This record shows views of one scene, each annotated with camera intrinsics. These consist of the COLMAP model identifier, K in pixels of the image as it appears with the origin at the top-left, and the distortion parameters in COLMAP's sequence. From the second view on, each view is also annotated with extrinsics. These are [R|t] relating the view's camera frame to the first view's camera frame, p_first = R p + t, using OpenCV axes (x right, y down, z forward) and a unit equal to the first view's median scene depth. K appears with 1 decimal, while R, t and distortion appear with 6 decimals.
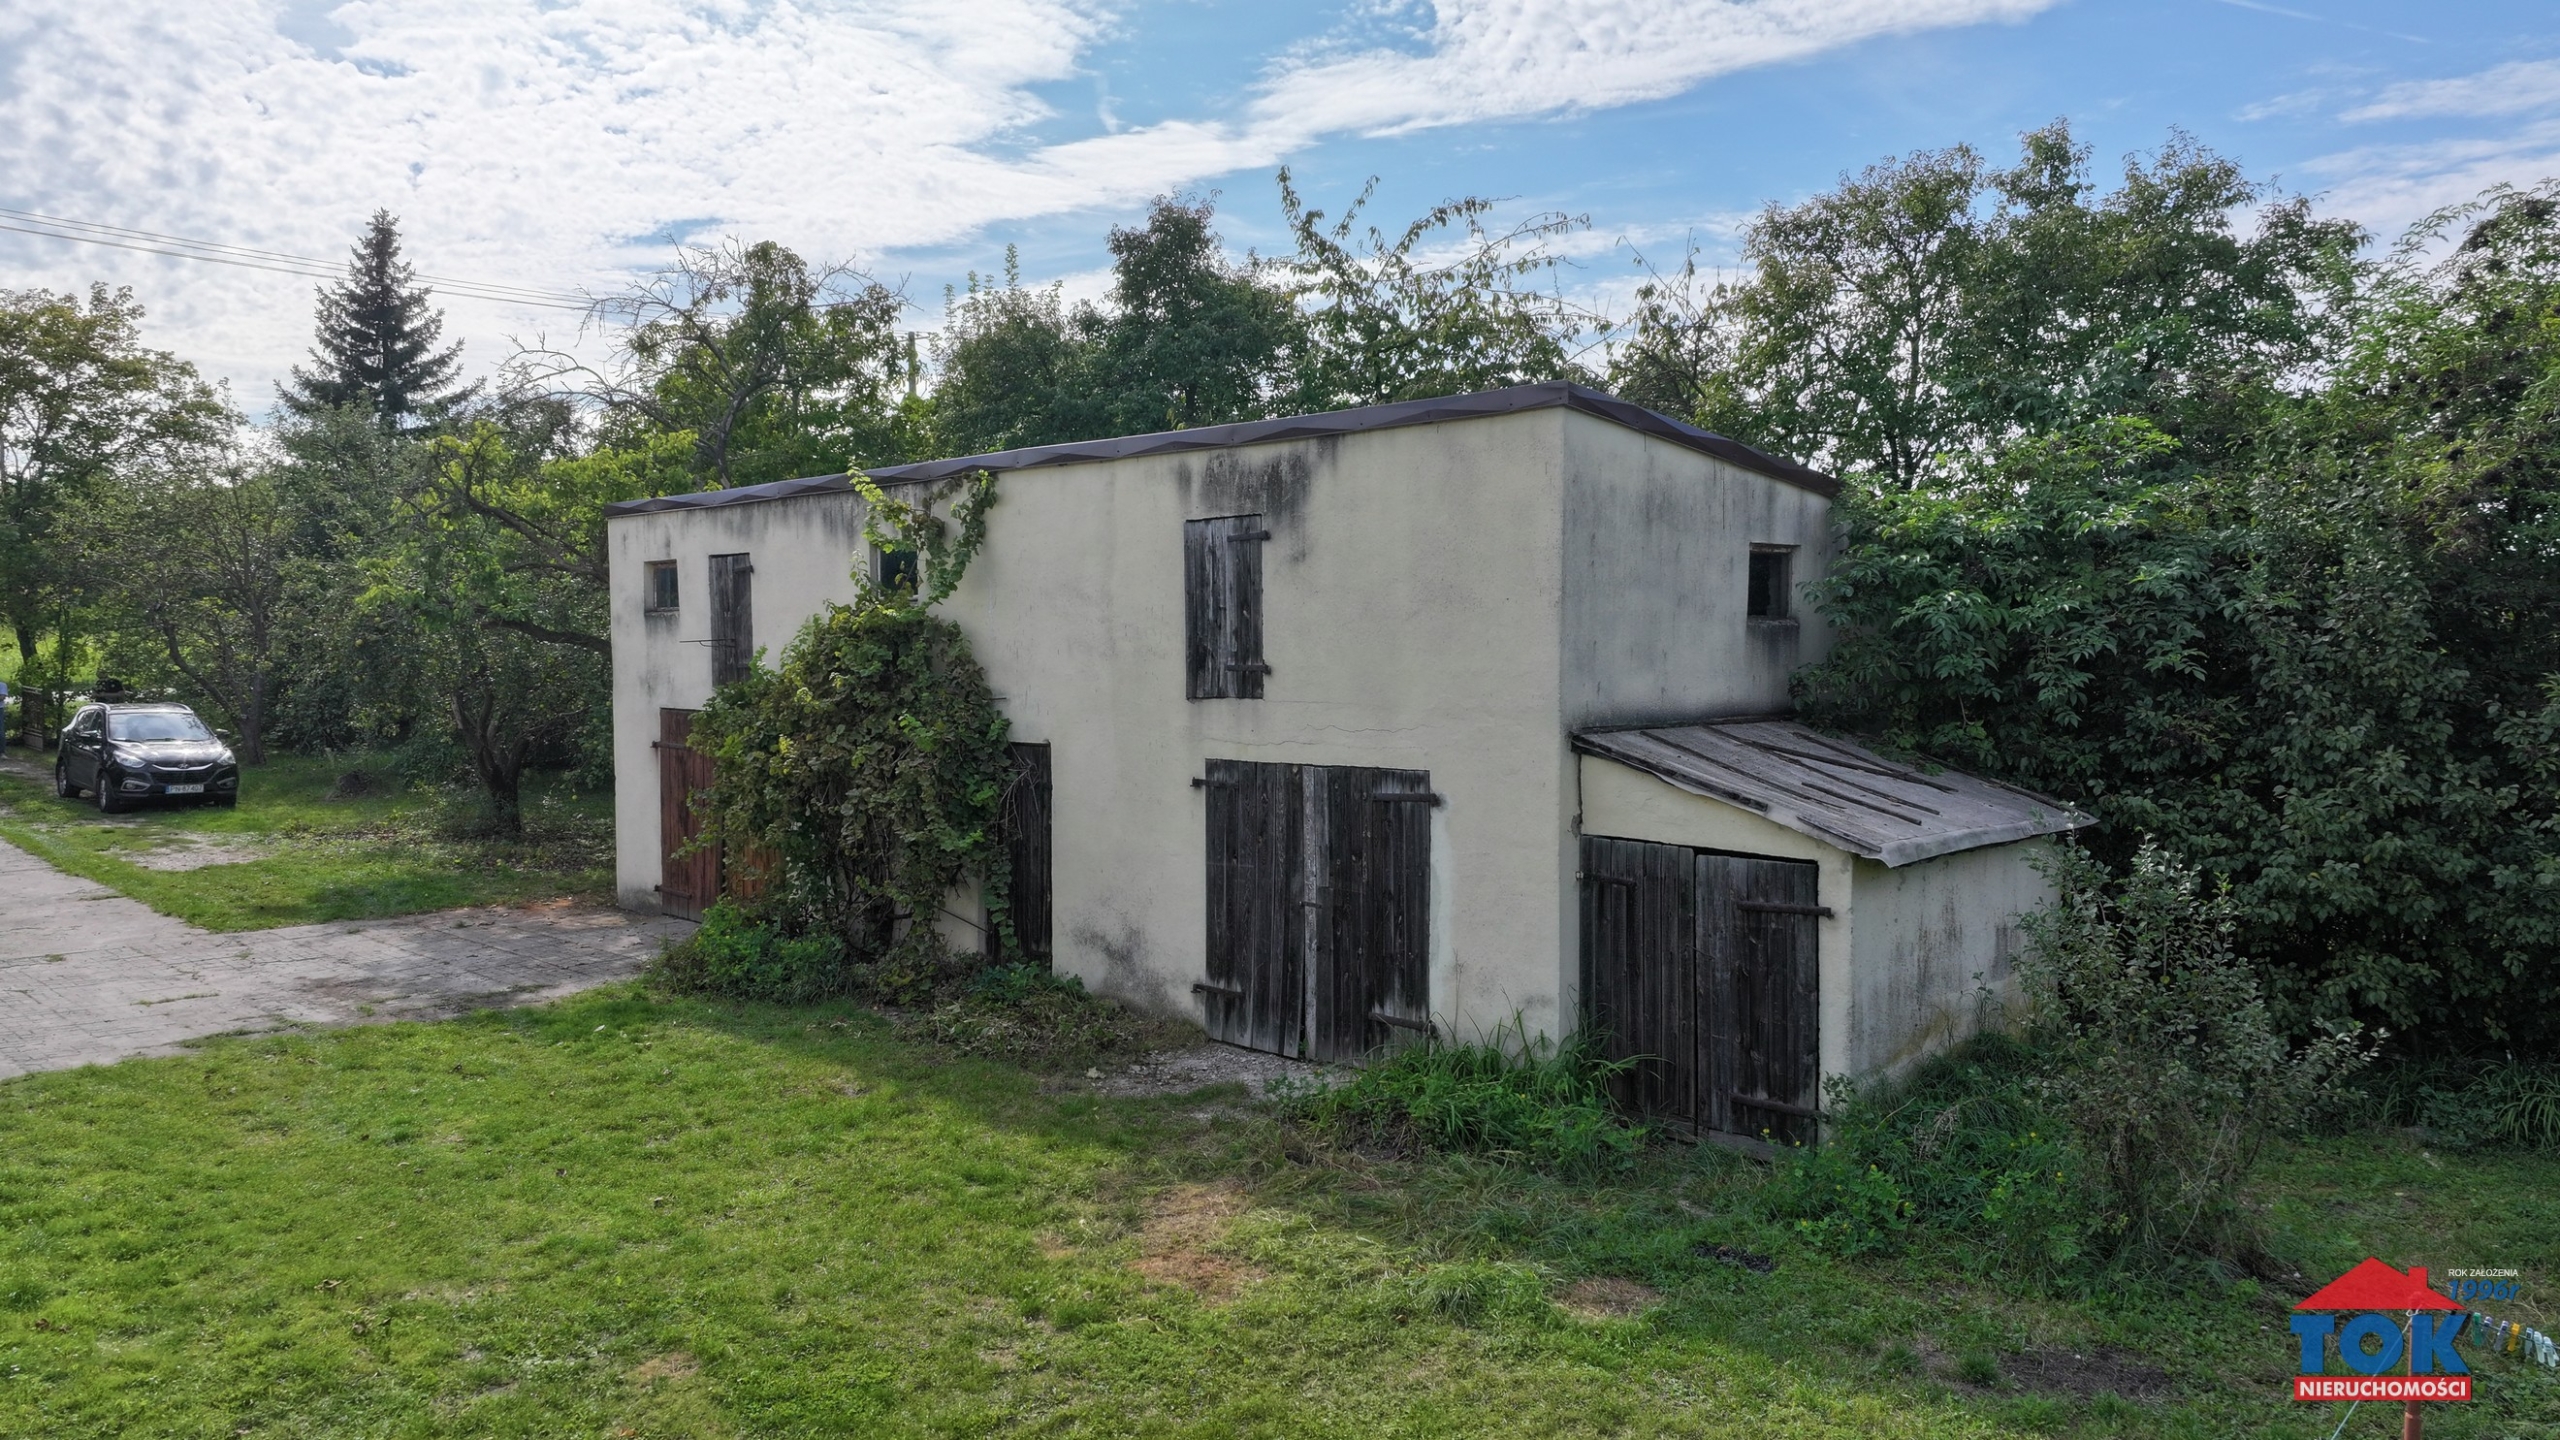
lens RADIAL K [[1796.1, 0, 1283.1], [0, 1796.1, 713.1], [0, 0, 1]] dist [0.003314, 0.015057]
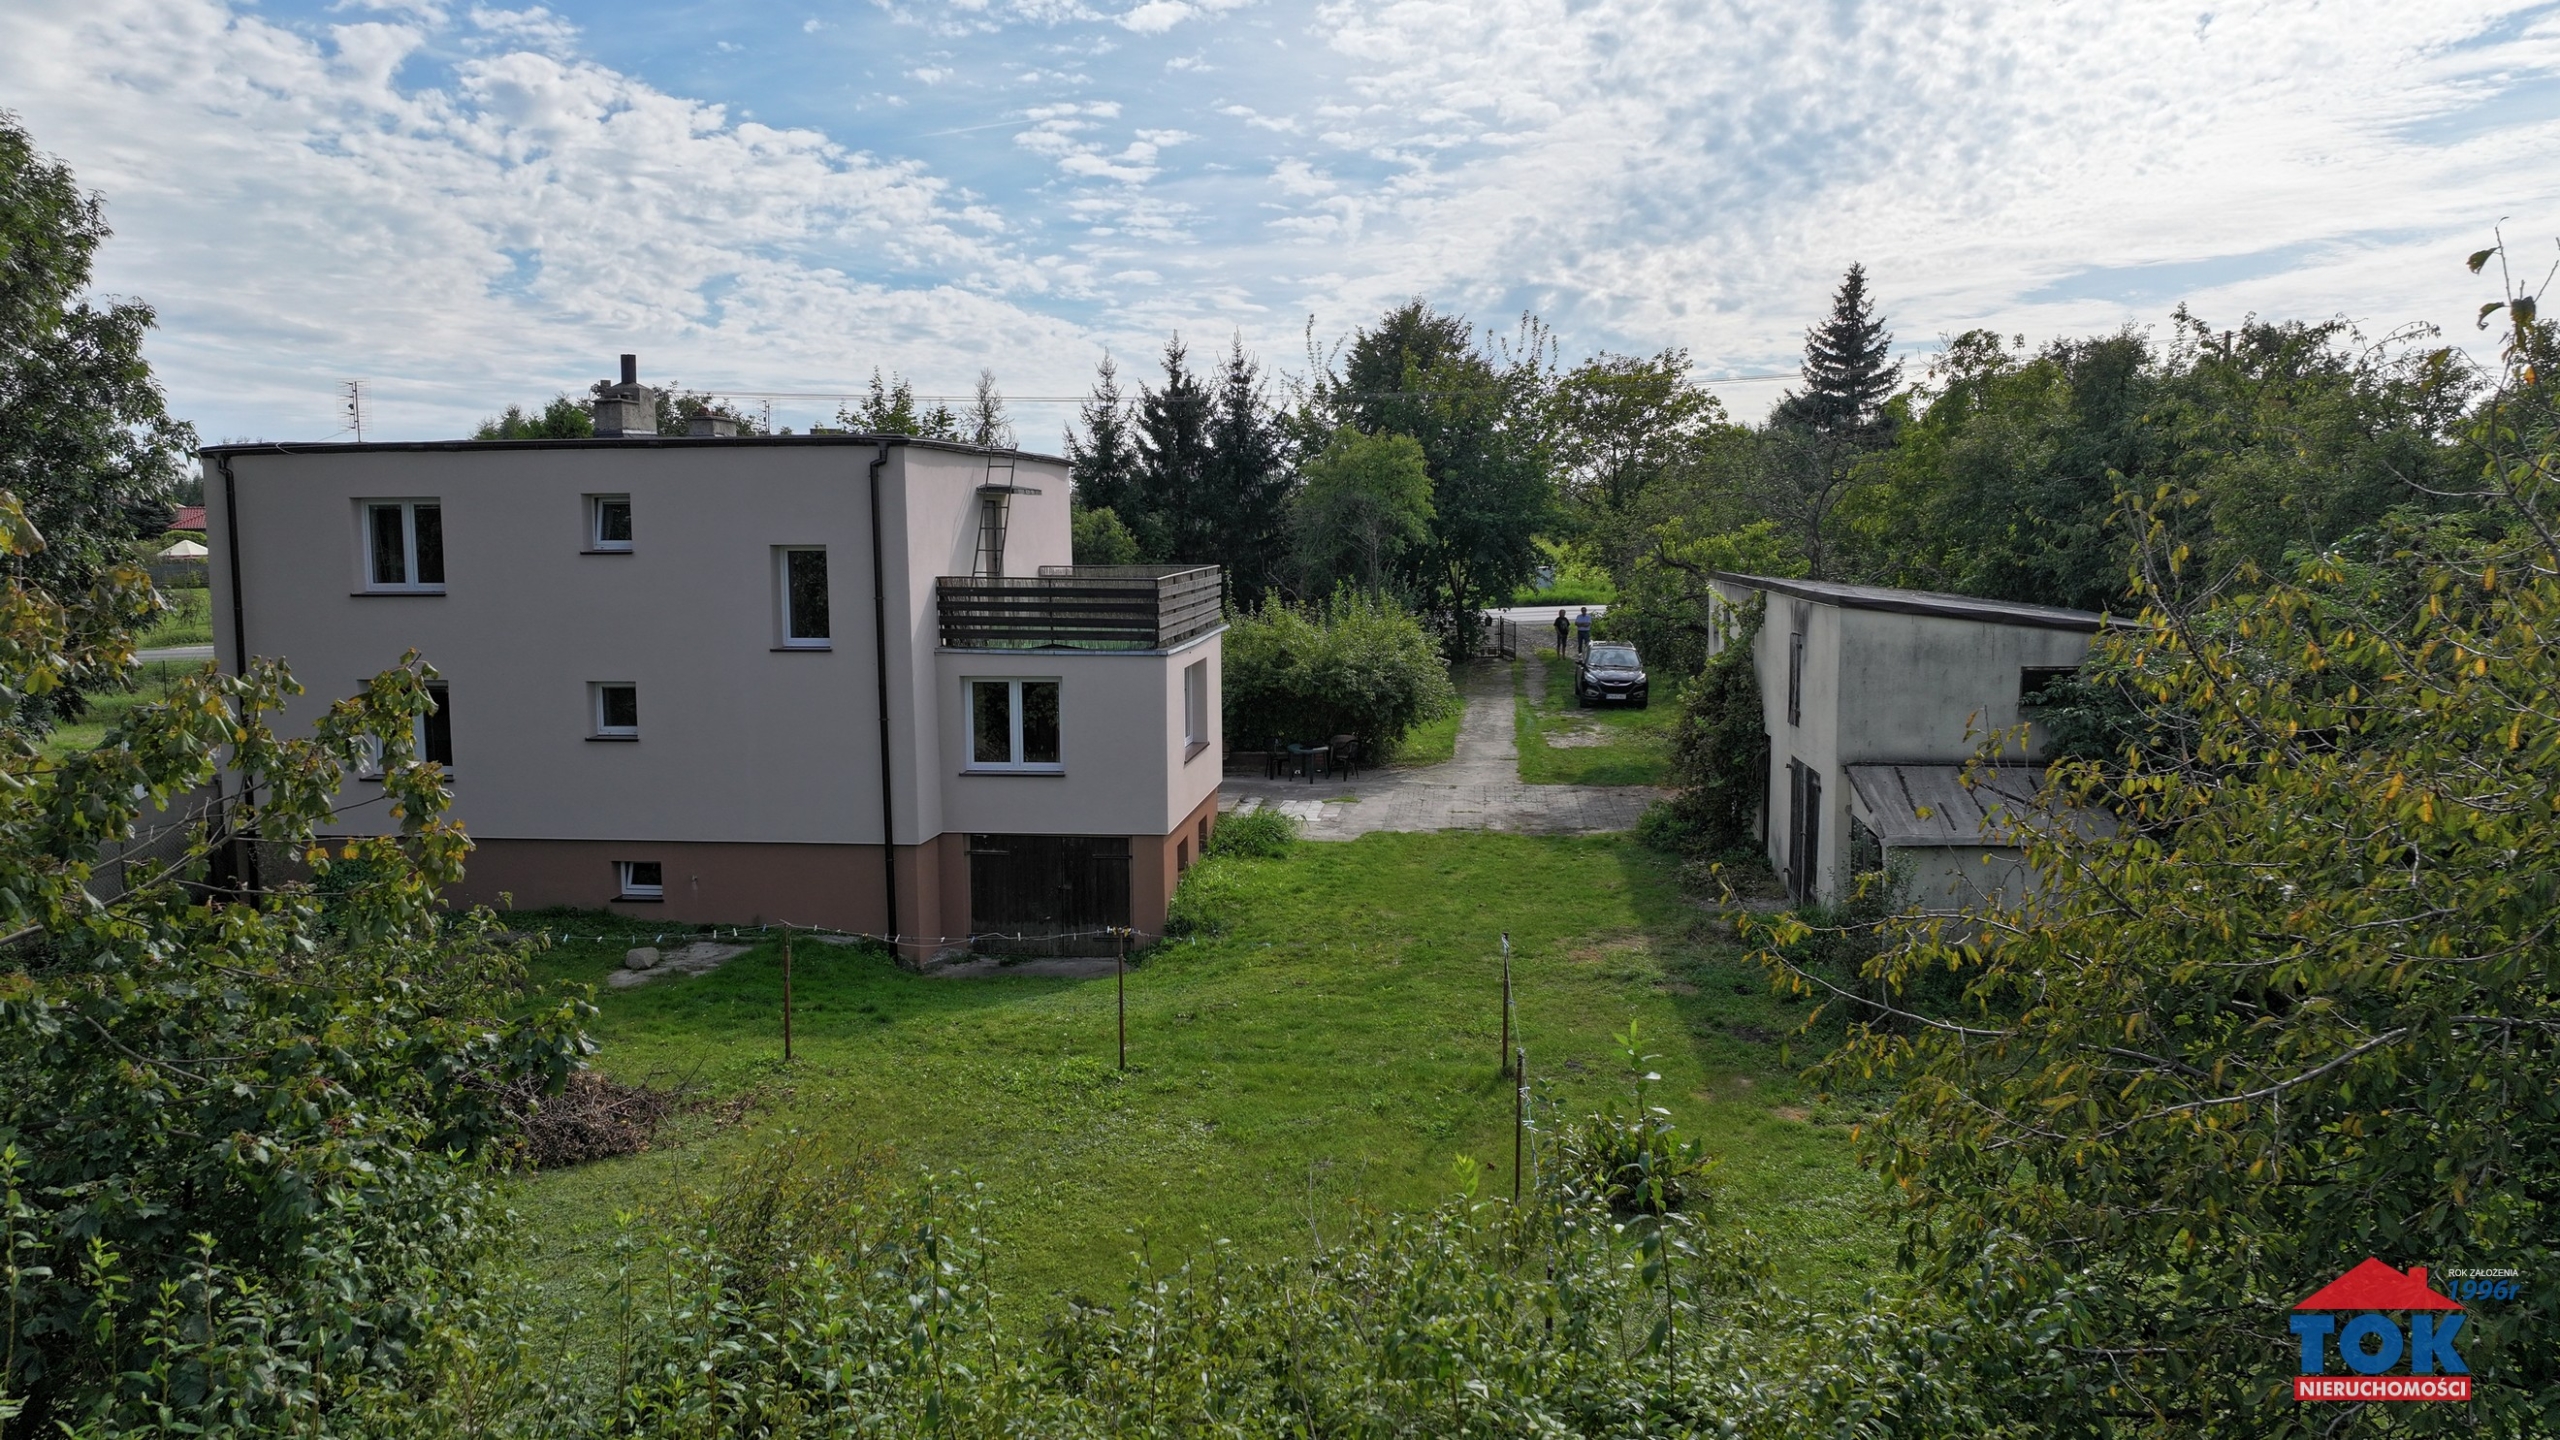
lens RADIAL K [[1796.1, 0, 1291.4], [0, 1796.1, 701.7], [0, 0, 1]] dist [0.003314, 0.015057]
pose [[0.620545, 0.078569, -0.780225, 0.320053], [-0.026168, 0.996489, 0.079533, -0.048549], [0.783734, -0.028937, 0.620422, -0.179880]]
